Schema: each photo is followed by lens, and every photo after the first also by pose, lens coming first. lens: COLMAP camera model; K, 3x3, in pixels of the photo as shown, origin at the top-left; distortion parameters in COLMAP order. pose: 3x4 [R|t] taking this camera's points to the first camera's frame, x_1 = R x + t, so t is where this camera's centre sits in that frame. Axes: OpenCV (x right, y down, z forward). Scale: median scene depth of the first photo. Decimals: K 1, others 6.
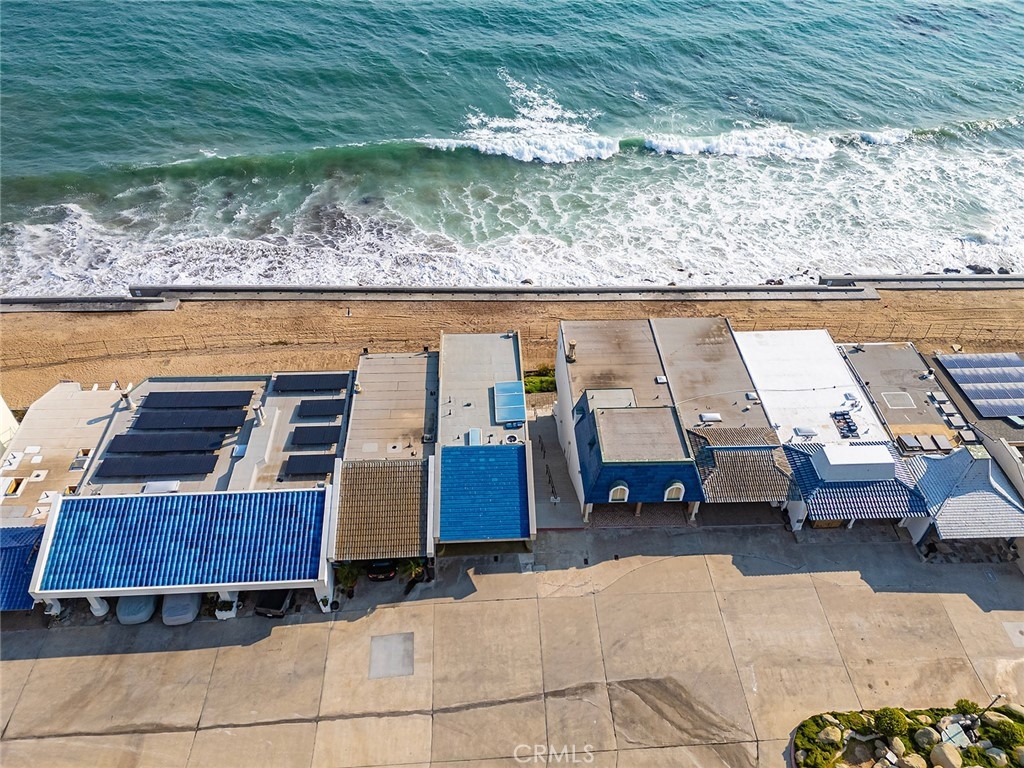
lens RADIAL K [[753.7, 0, 512.0], [0, 753.7, 384.0], [0, 0, 1]] dist [0.085734, -0.097771]
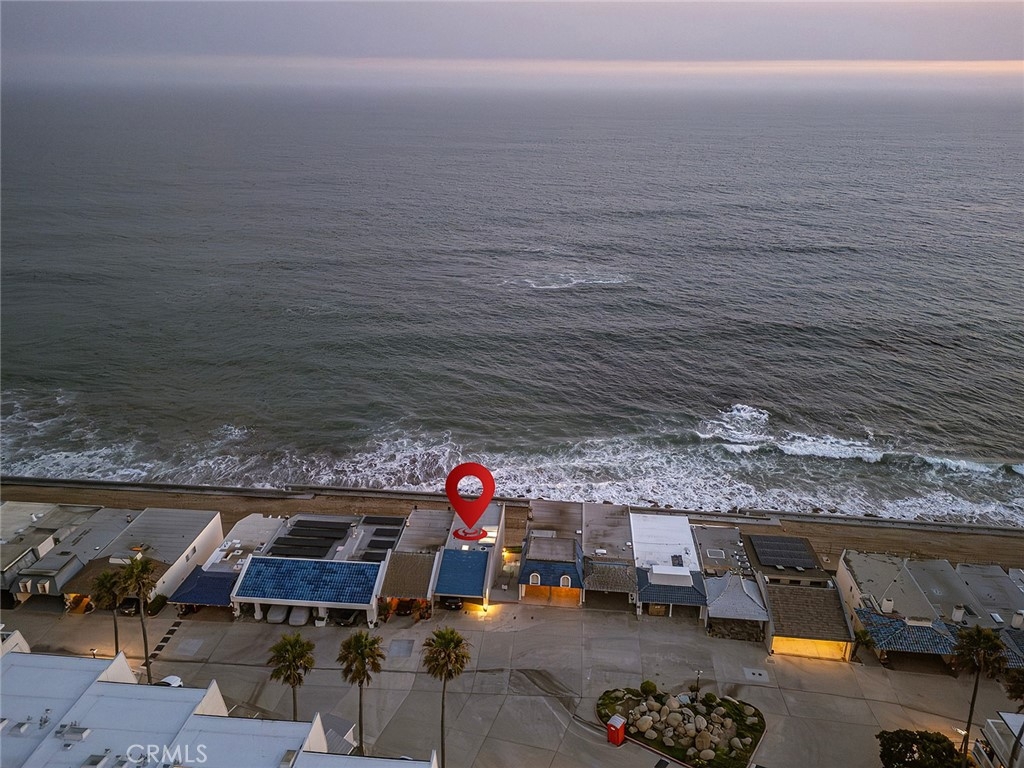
lens RADIAL K [[753.7, 0, 512.0], [0, 753.7, 384.0], [0, 0, 1]] dist [0.085734, -0.097771]
pose [[0.989618, 0.039915, -0.138071, 0.315248], [-0.087589, 0.929148, -0.359182, 0.363720], [0.113952, 0.367546, 0.922998, -0.859326]]
